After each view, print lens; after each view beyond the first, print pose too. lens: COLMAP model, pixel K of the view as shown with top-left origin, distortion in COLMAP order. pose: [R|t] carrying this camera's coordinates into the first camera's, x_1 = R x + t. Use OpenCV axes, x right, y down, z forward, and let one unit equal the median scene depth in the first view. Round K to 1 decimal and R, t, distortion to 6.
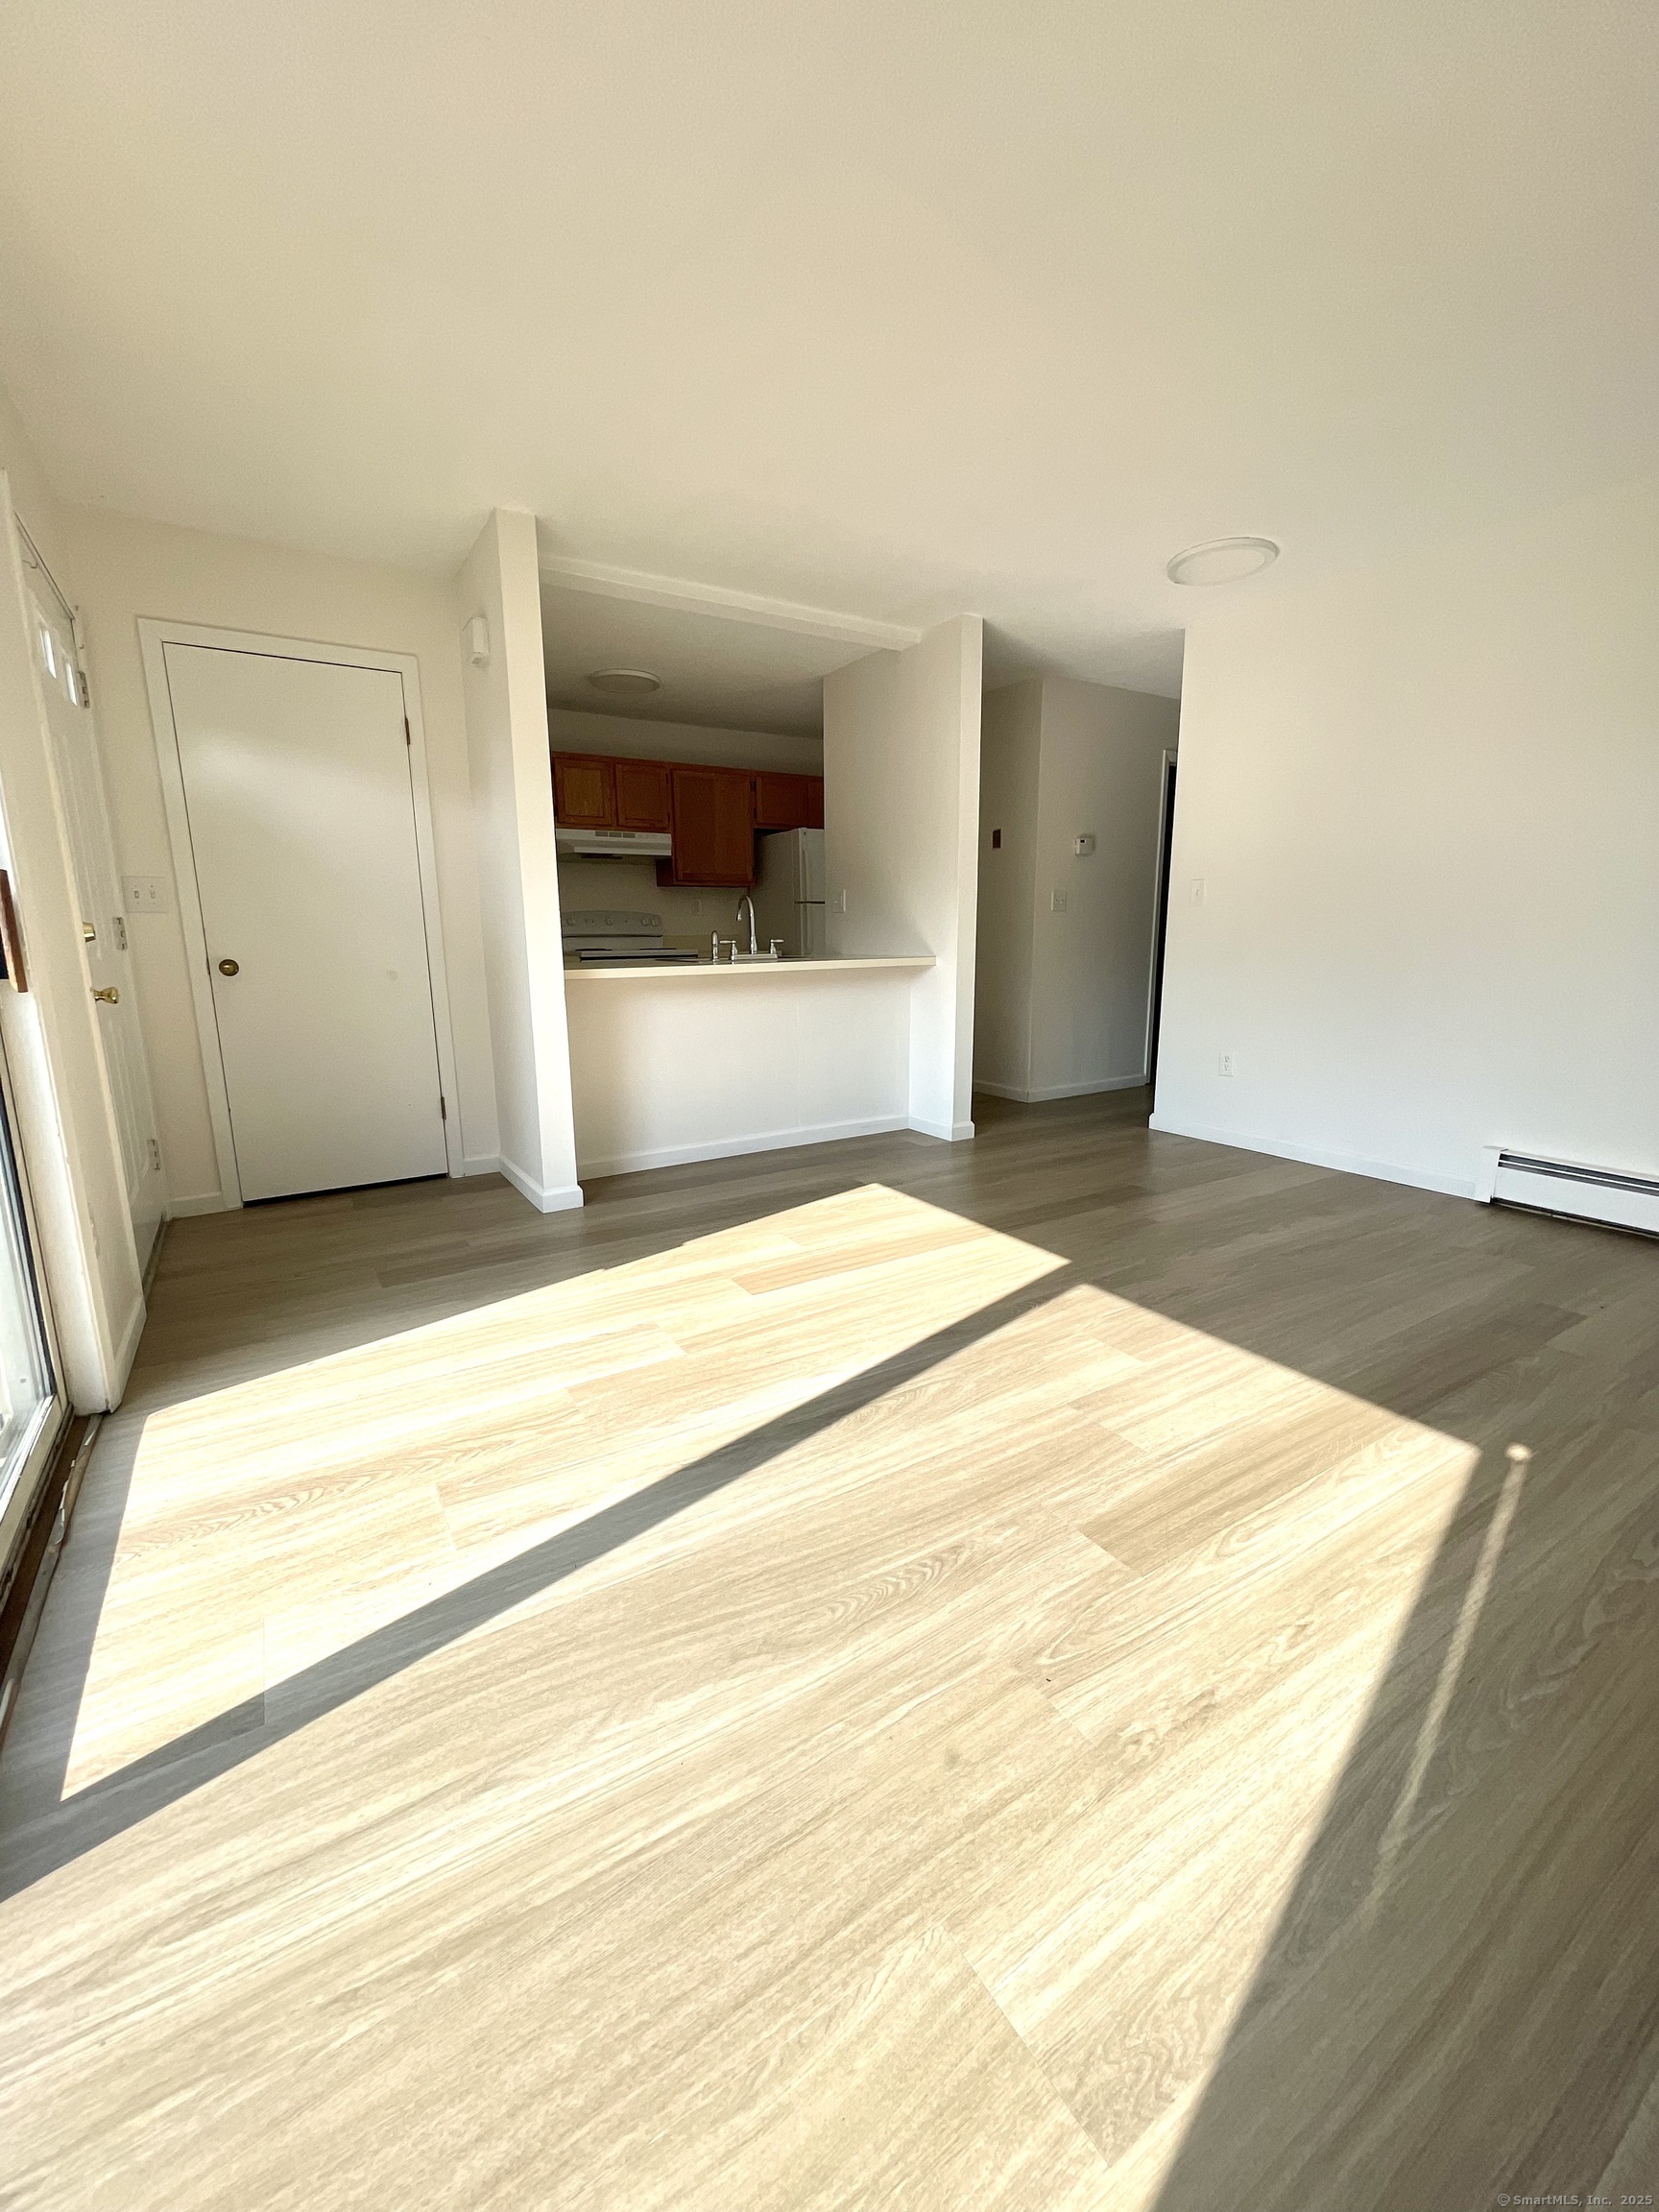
lens RADIAL K [[894.8, 0, 829.6], [0, 894.8, 1102.3], [0, 0, 1]] dist [-0.003847, 0.000906]
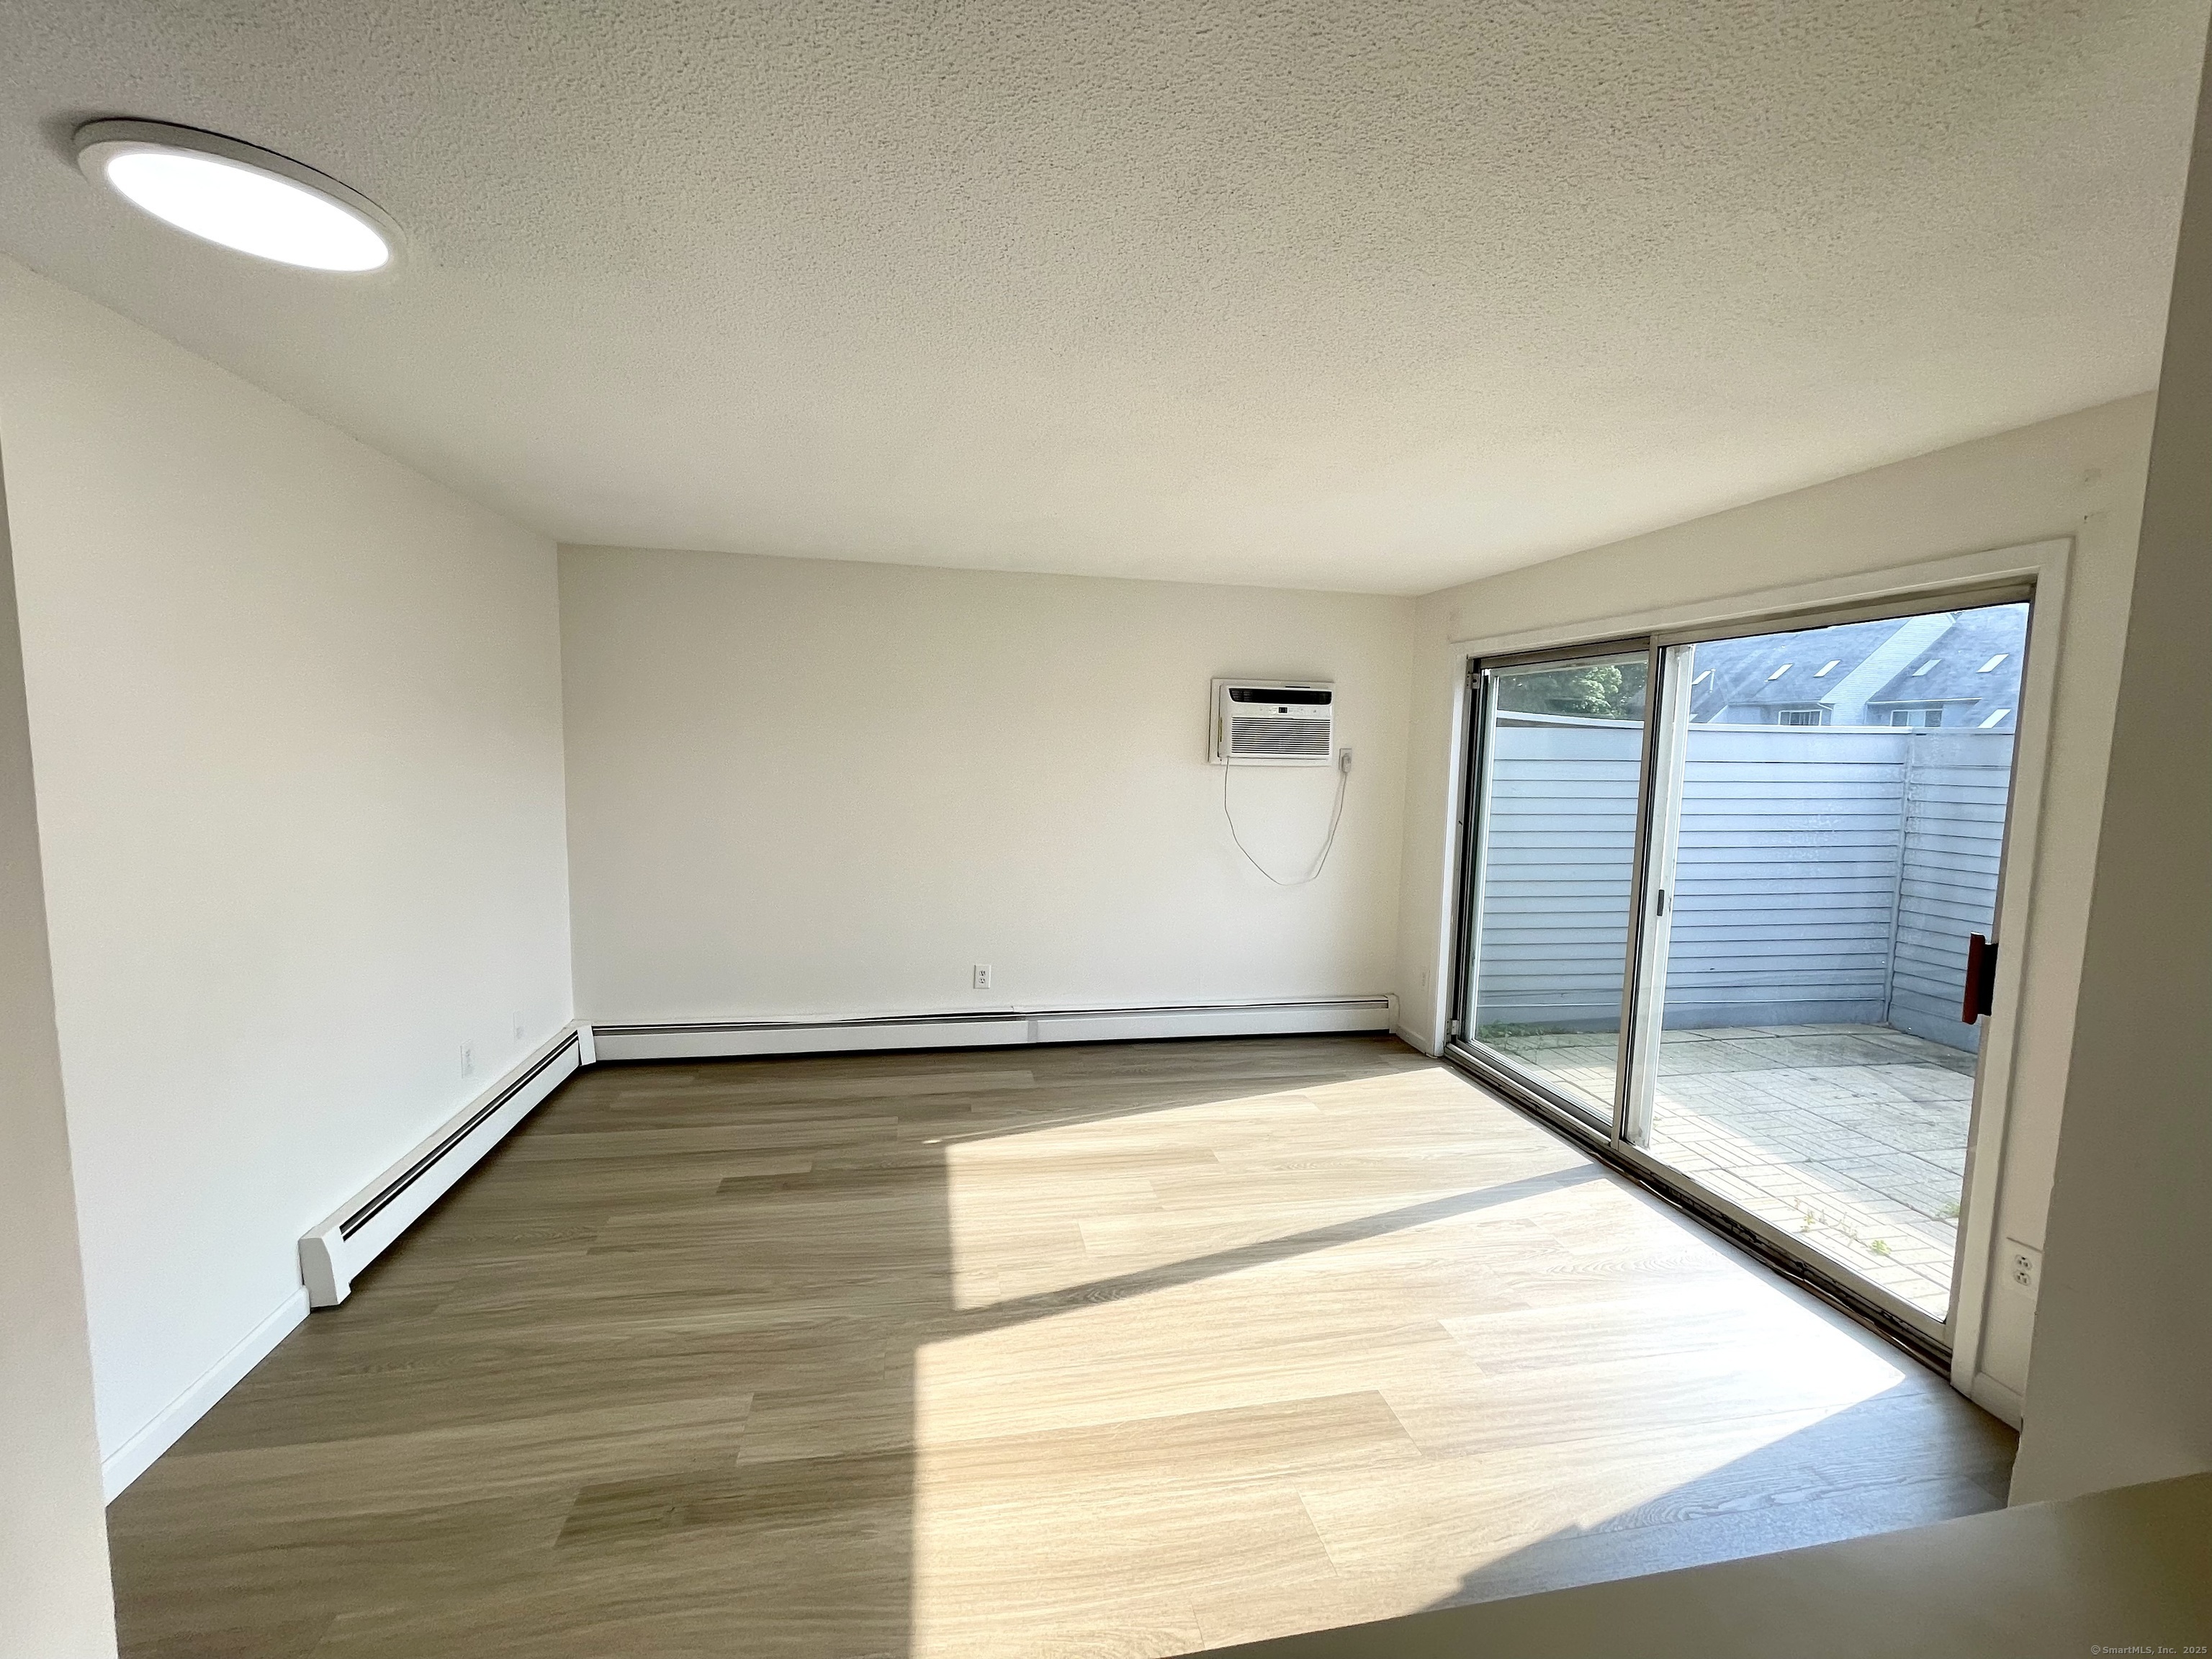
lens RADIAL K [[894.8, 0, 1107.8], [0, 894.8, 824.3], [0, 0, 1]] dist [-0.003847, 0.000906]
pose [[-0.933219, -0.049858, 0.355831, -0.114687], [0.051186, 0.961778, 0.269005, -0.519638], [-0.355643, 0.269254, -0.894998, 1.612022]]
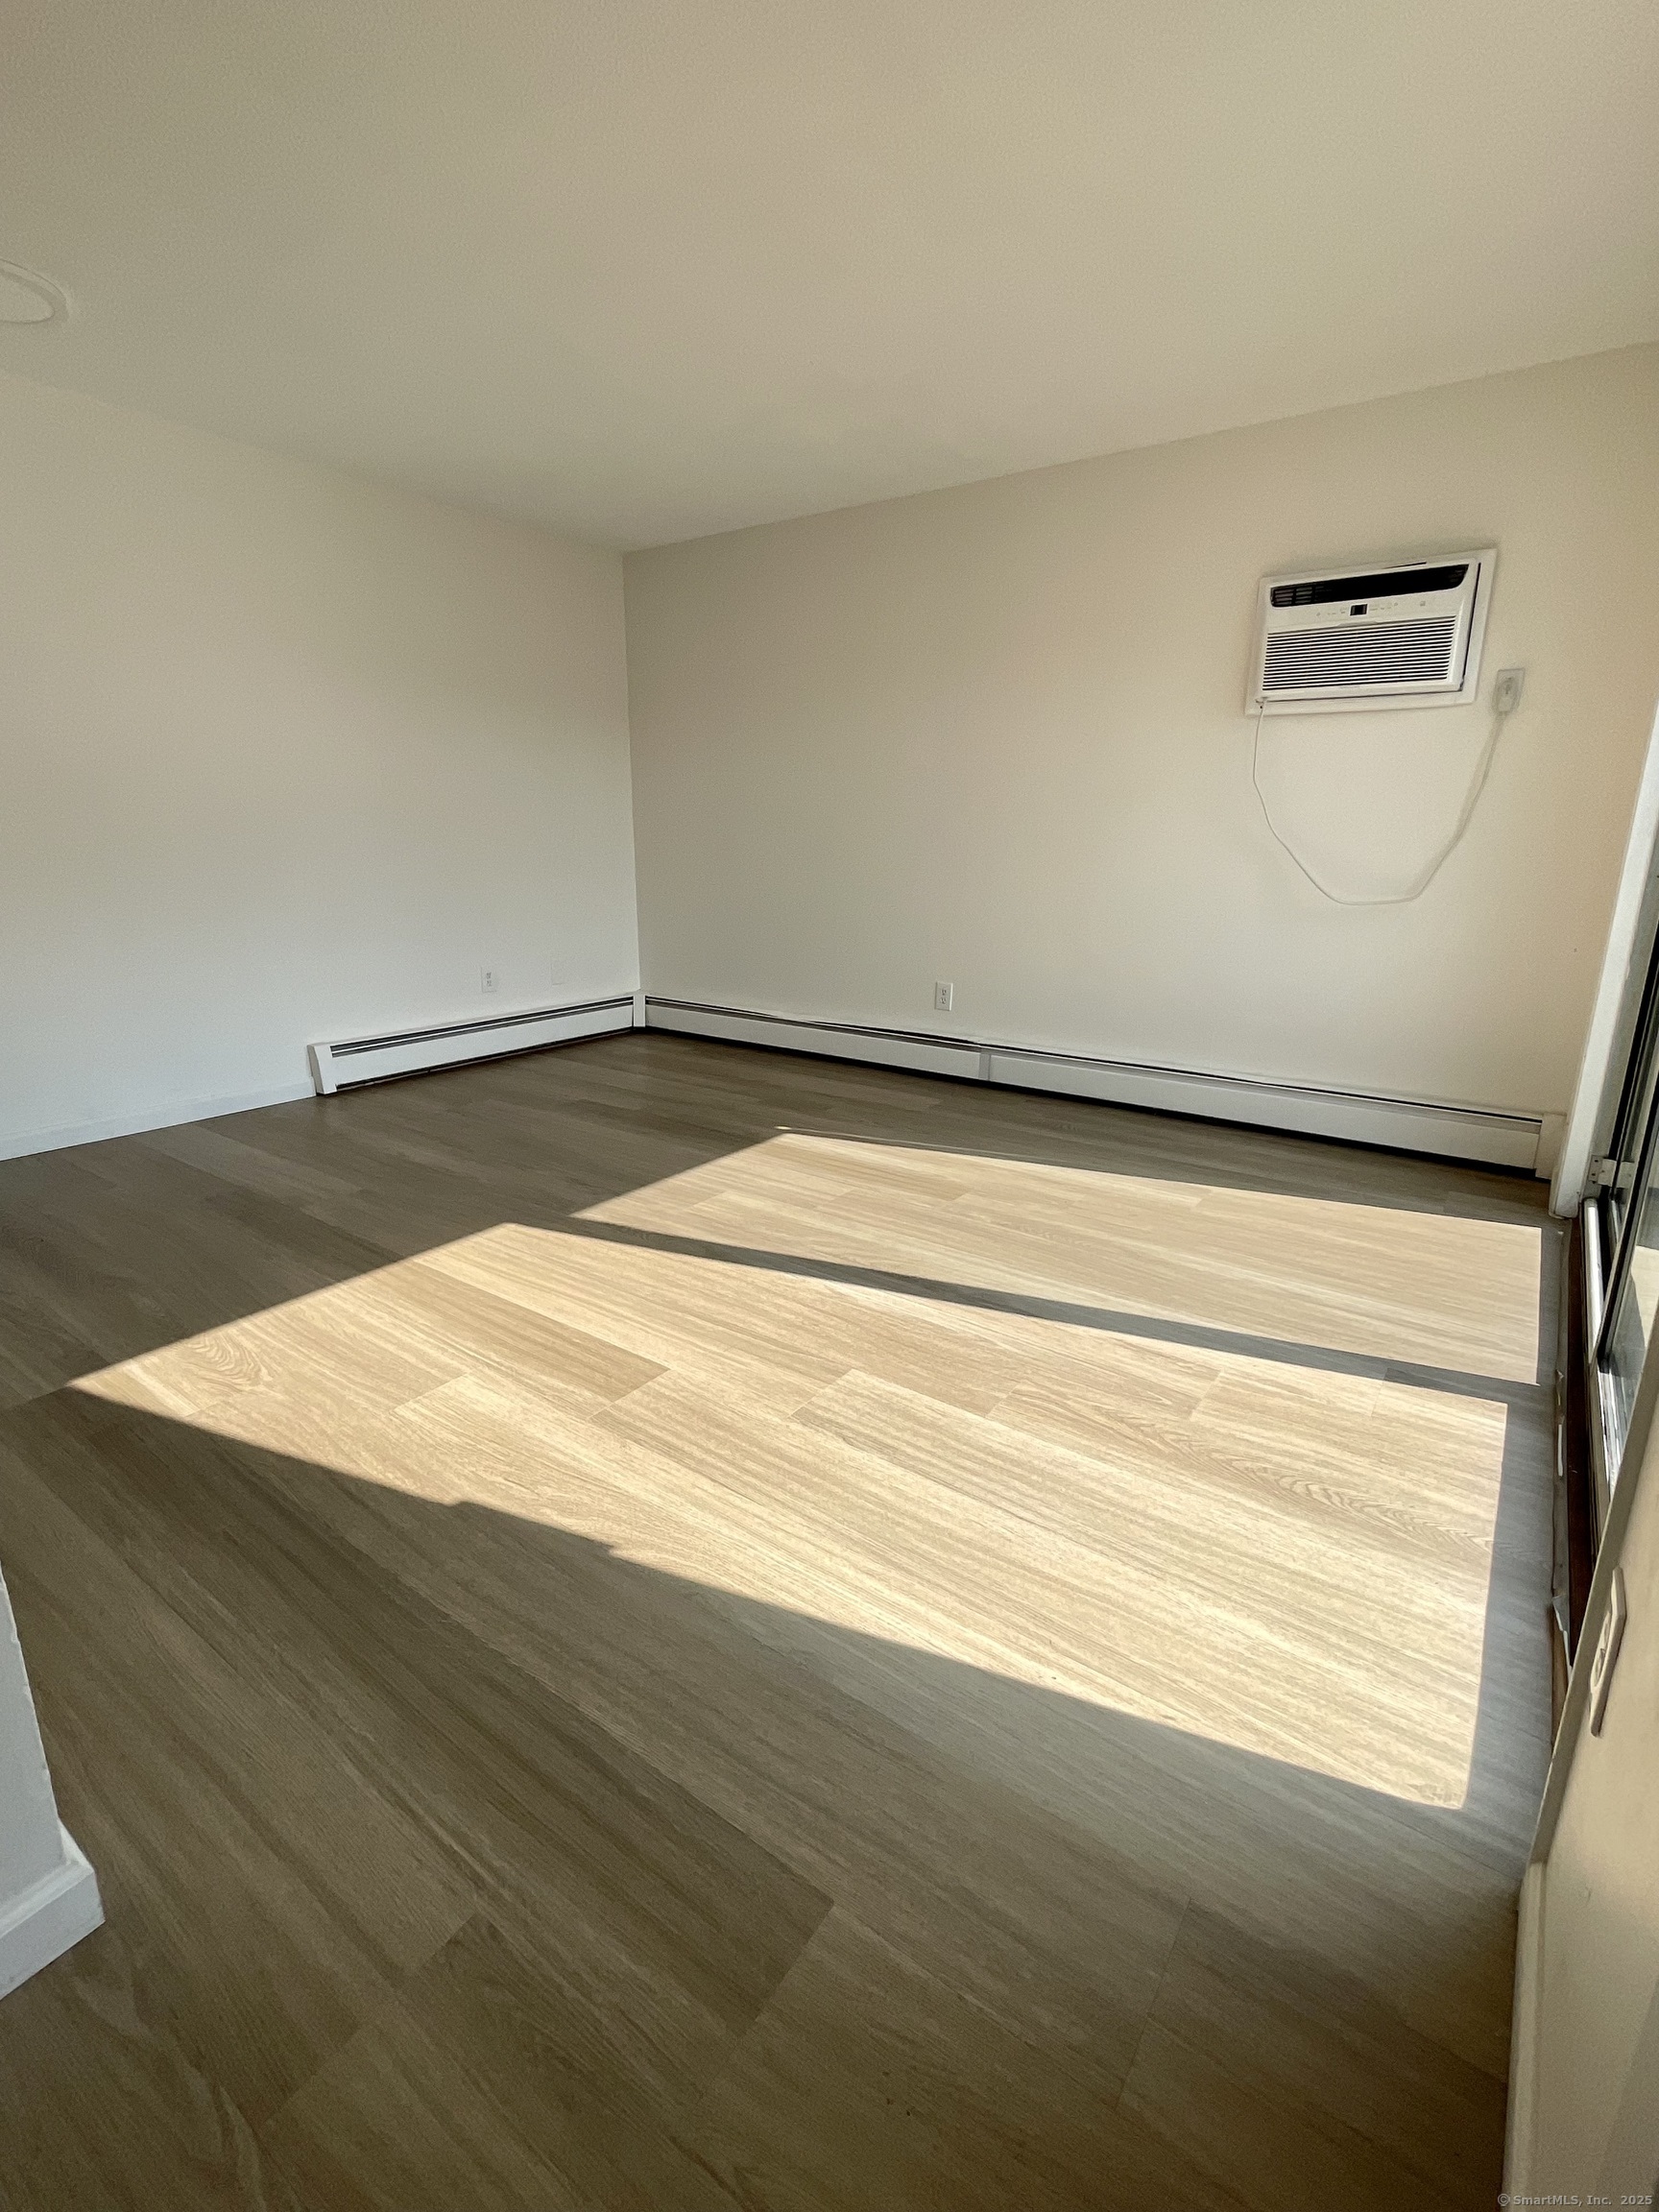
lens RADIAL K [[1009.6, 0, 831.9], [0, 1009.6, 1105.1], [0, 0, 1]] dist [-0.002941, -0.001567]
pose [[-0.382112, -0.237022, 0.893203, -0.757268], [0.173524, 0.930953, 0.321273, -0.204728], [-0.907678, 0.277755, -0.314599, 1.012724]]
